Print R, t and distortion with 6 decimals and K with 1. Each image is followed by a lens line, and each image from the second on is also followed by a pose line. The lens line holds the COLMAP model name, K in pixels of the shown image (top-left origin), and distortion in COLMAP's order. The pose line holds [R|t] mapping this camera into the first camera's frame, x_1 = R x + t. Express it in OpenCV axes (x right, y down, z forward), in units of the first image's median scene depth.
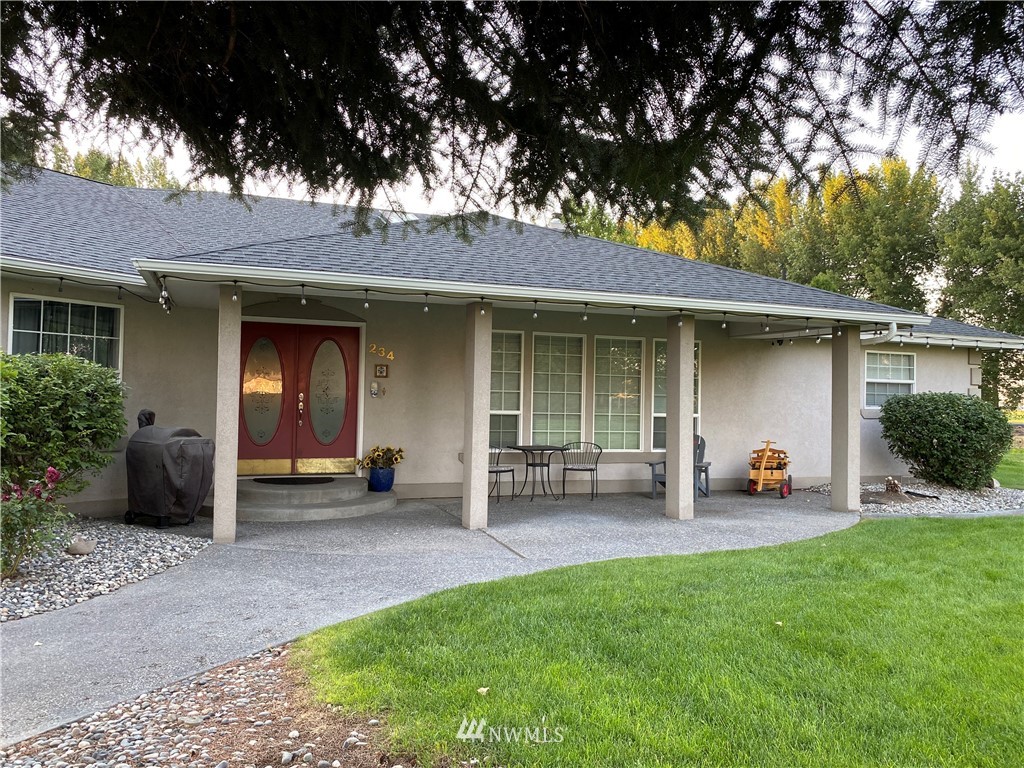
lens RADIAL K [[782.3, 0, 520.1], [0, 782.3, 381.8], [0, 0, 1]] dist [0.035200, -0.023787]
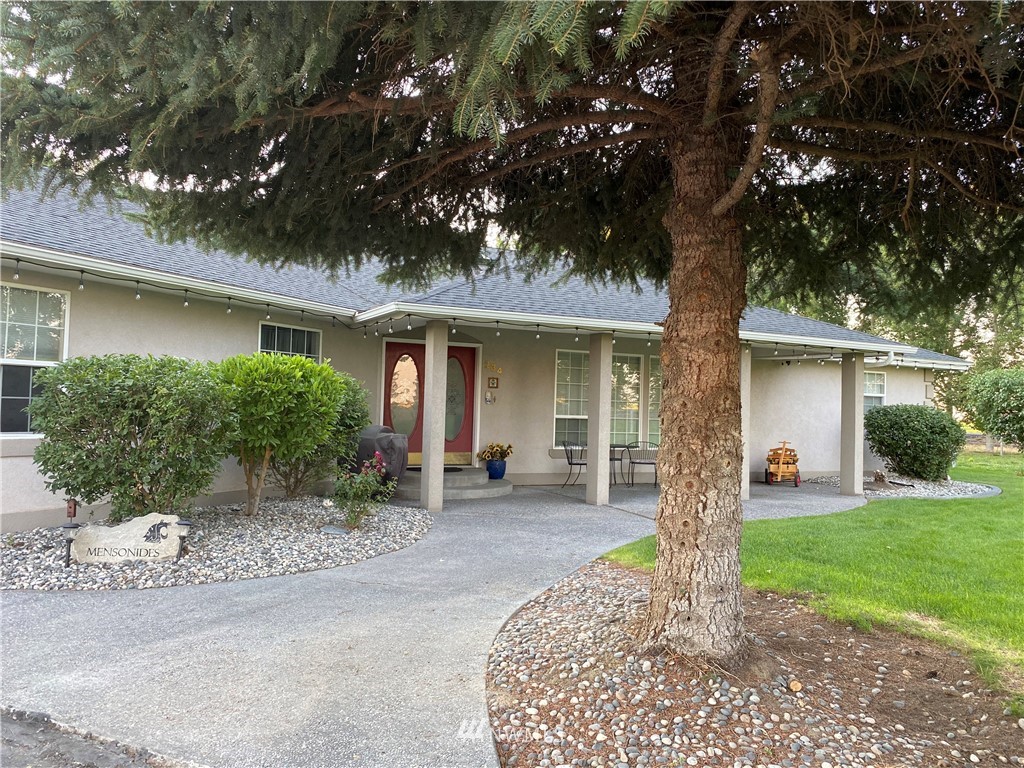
lens RADIAL K [[782.3, 0, 504.5], [0, 782.3, 385.5], [0, 0, 1]] dist [0.035200, -0.023787]
pose [[0.996189, 0.011724, 0.086428, -0.263338], [-0.011383, 0.999925, -0.004437, -0.004071], [-0.086474, 0.003437, 0.996248, -0.237590]]
